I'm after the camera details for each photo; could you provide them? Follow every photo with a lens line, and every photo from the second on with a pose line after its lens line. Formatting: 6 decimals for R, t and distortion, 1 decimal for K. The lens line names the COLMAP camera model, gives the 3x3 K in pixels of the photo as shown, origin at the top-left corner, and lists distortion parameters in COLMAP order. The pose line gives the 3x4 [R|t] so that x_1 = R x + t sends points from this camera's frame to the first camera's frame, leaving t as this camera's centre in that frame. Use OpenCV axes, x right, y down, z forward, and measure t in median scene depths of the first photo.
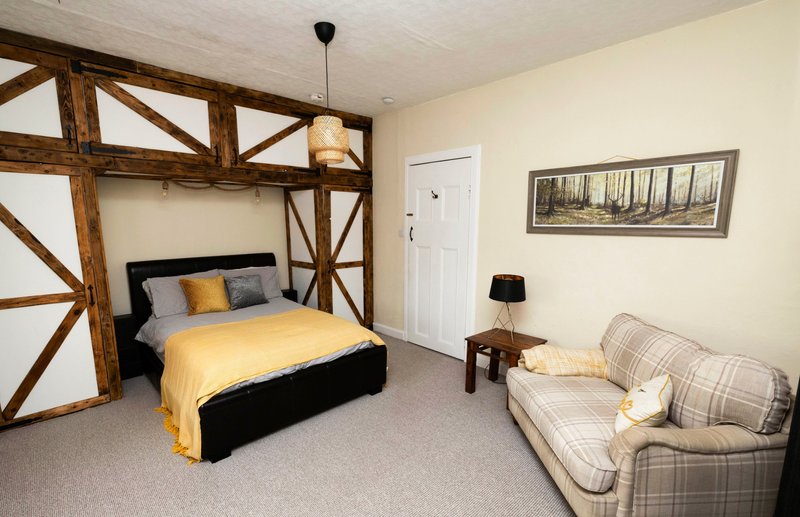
lens RADIAL K [[362.2, 0, 402.3], [0, 362.2, 278.0], [0, 0, 1]] dist [0.001175, 0.000226]
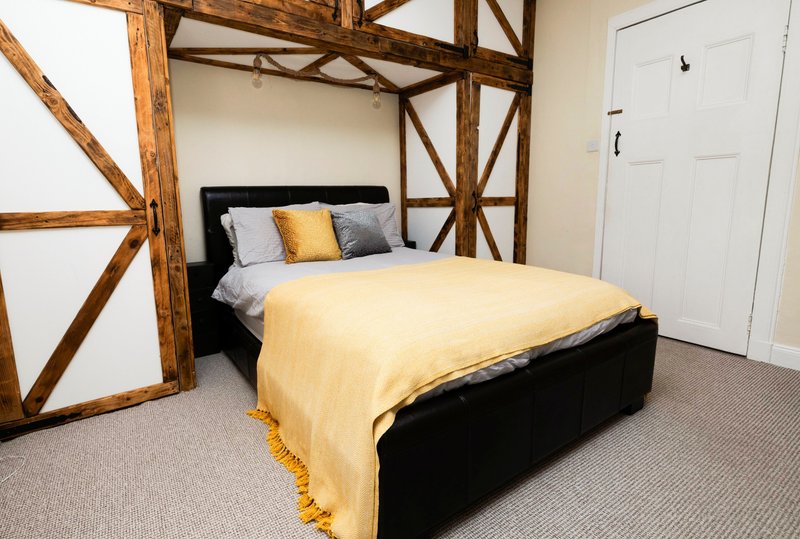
lens RADIAL K [[410.9, 0, 395.7], [0, 410.9, 250.5], [0, 0, 1]] dist [0.002041, 0.000352]
pose [[0.984199, 0.008674, -0.176851, -0.277544], [-0.010551, 0.999898, -0.009674, 0.087463], [0.176749, 0.011387, 0.984190, 0.323005]]
